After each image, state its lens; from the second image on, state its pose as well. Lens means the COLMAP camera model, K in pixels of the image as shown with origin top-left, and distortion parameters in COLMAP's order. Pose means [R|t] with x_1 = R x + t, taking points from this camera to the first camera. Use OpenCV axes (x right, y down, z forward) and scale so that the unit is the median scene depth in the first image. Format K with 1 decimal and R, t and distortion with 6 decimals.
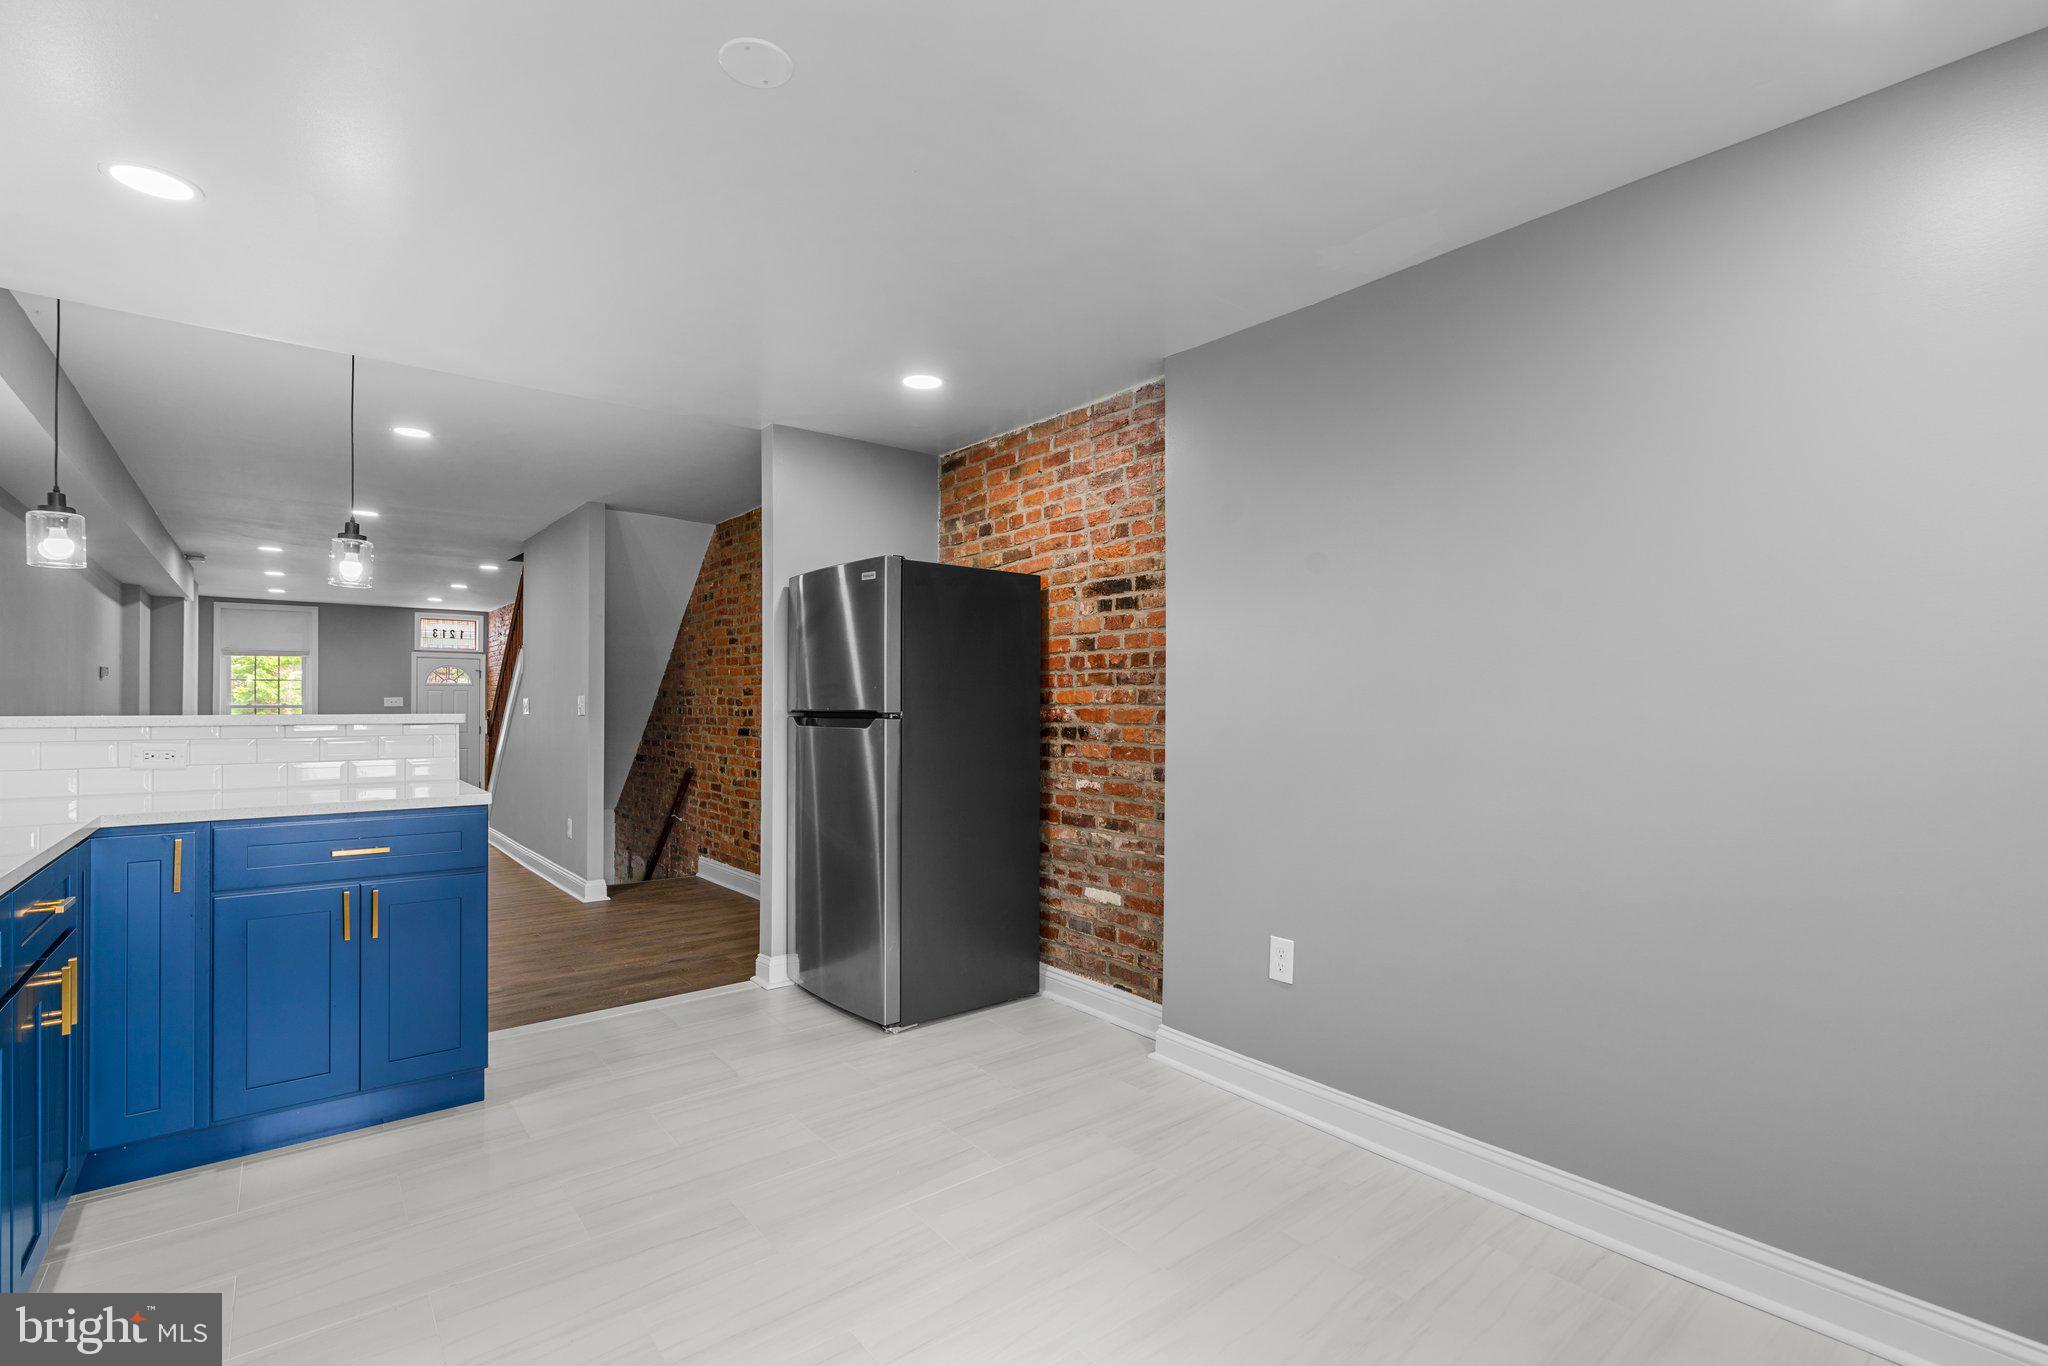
lens RADIAL K [[927.7, 0, 1033.9], [0, 927.7, 700.1], [0, 0, 1]] dist [-0.016092, 0.007080]
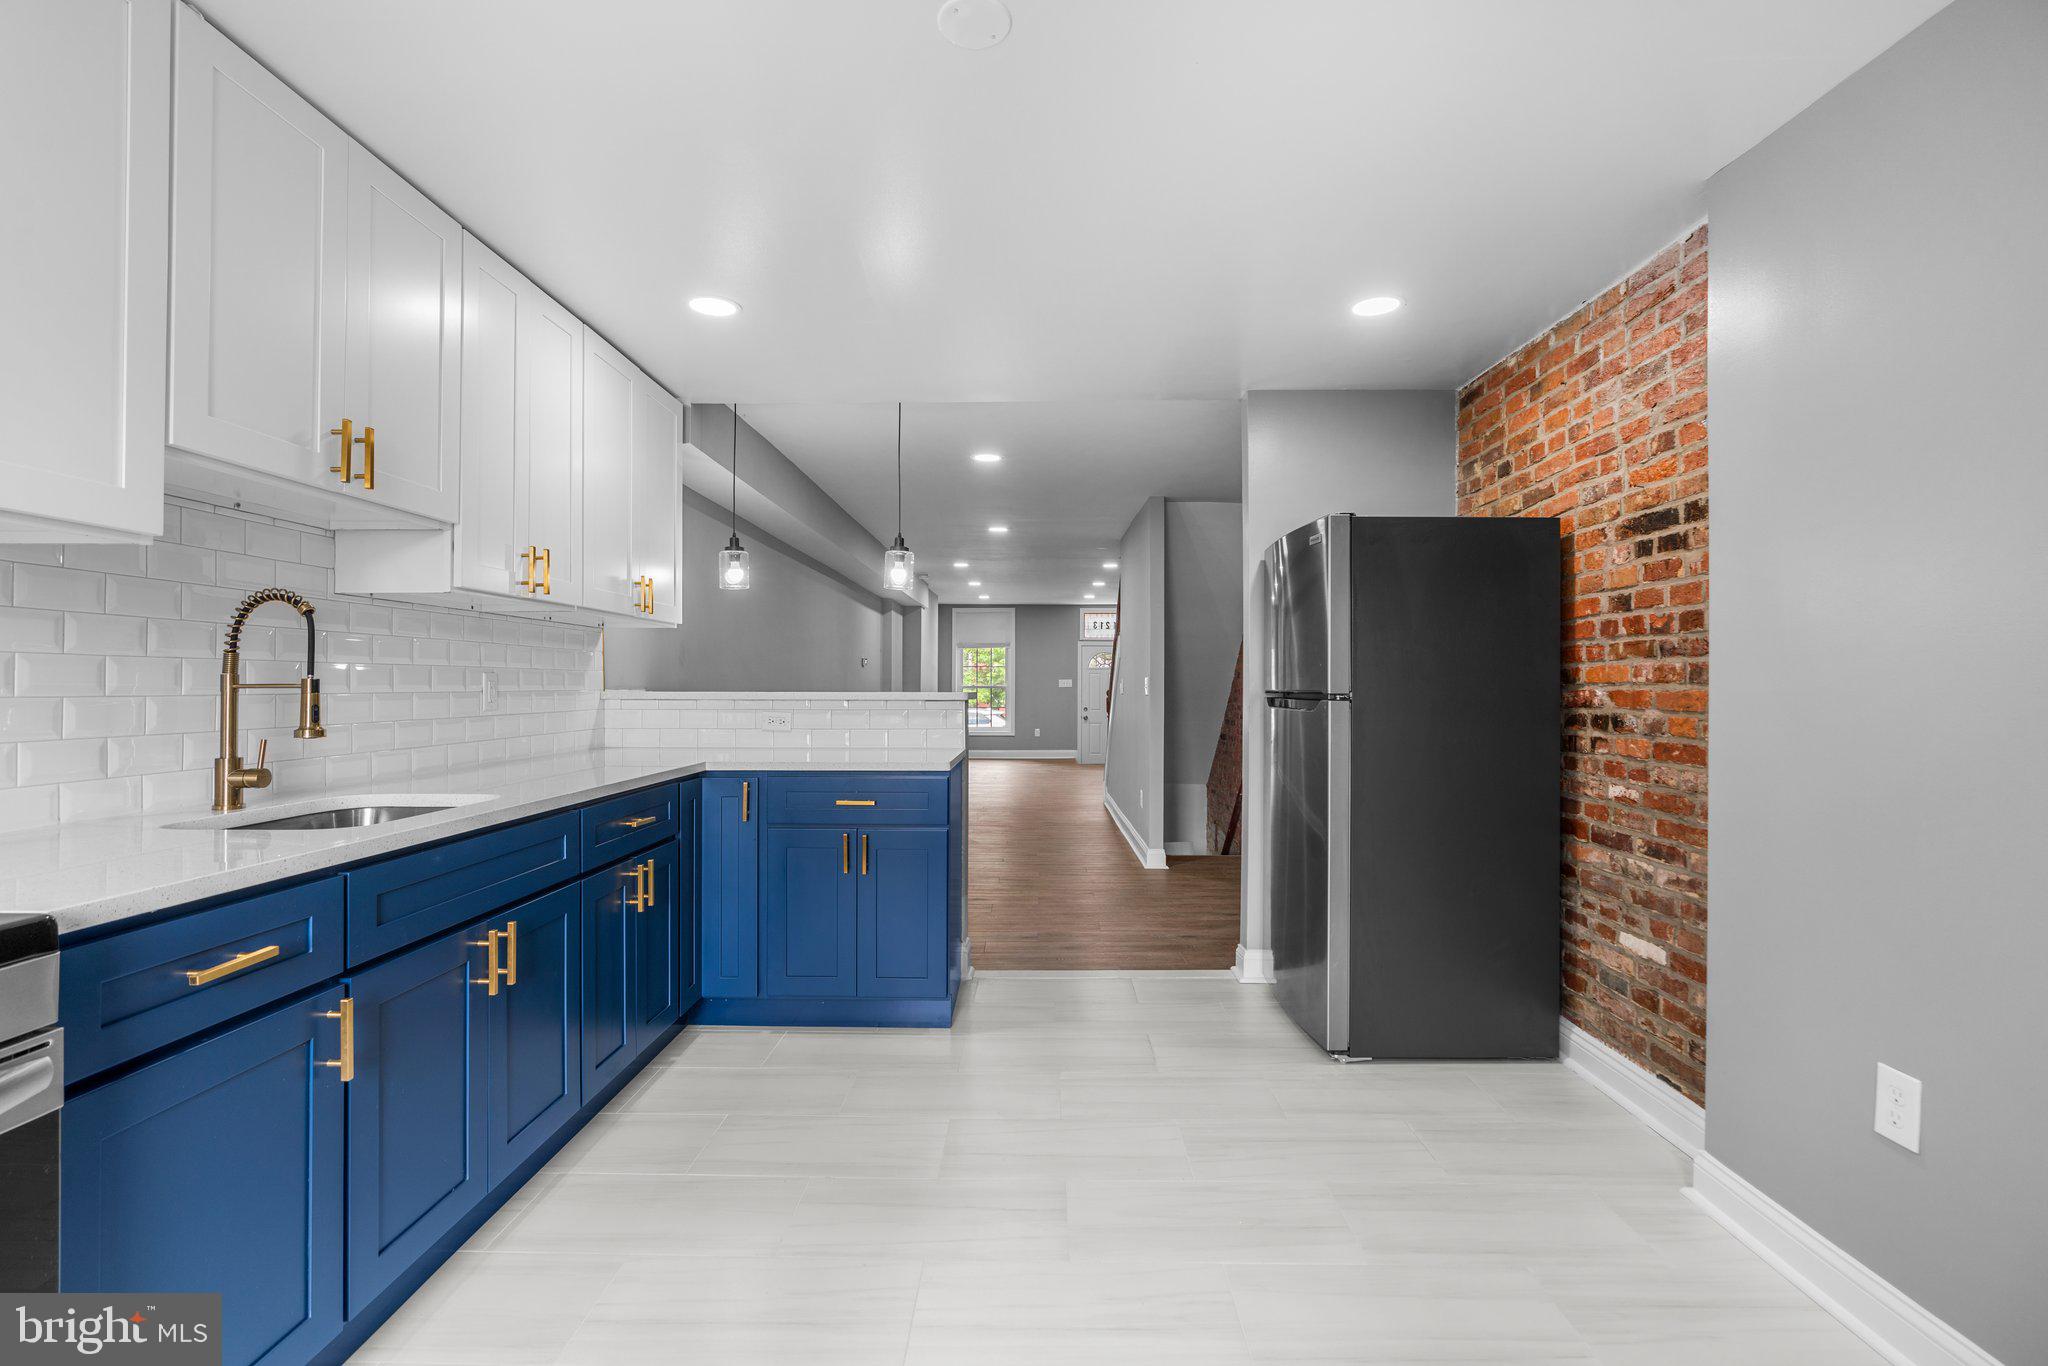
lens RADIAL K [[927.7, 0, 1030.0], [0, 927.7, 678.6], [0, 0, 1]] dist [-0.016092, 0.007080]
pose [[0.767692, -0.003842, -0.640807, 0.147333], [0.001765, 0.999991, -0.003881, 0.001856], [0.640816, 0.001848, 0.767692, 0.117394]]
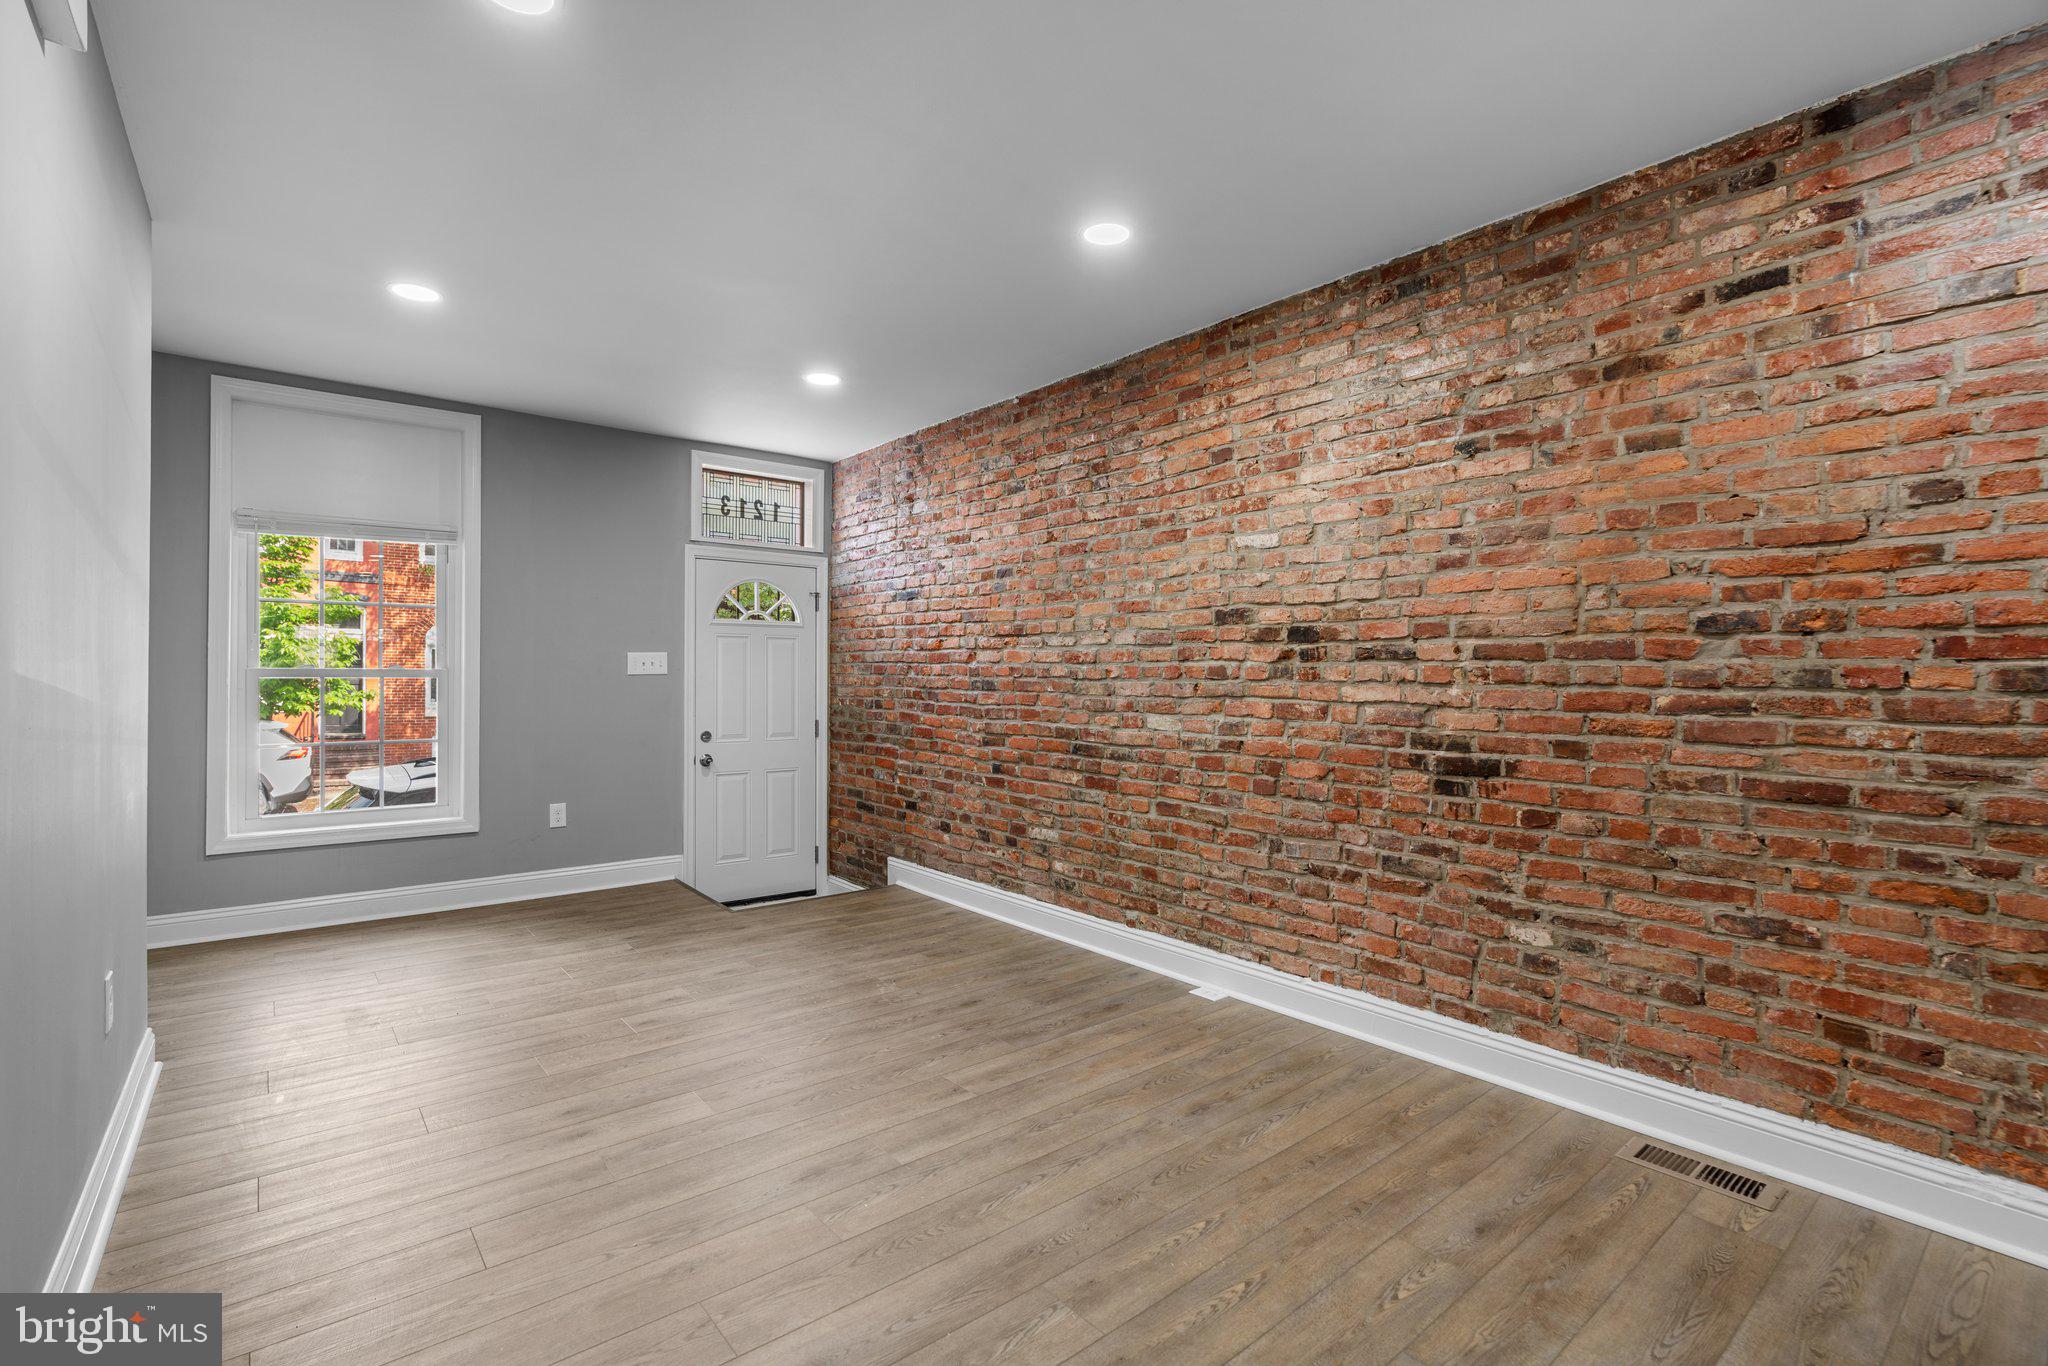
lens RADIAL K [[927.7, 0, 1037.7], [0, 927.7, 679.2], [0, 0, 1]] dist [-0.016092, 0.007080]
pose [[0.999996, 0.002974, 0.000183, -1.590233], [-0.002975, 0.999981, 0.005374, 0.019293], [-0.000167, -0.005374, 0.999986, 1.790270]]
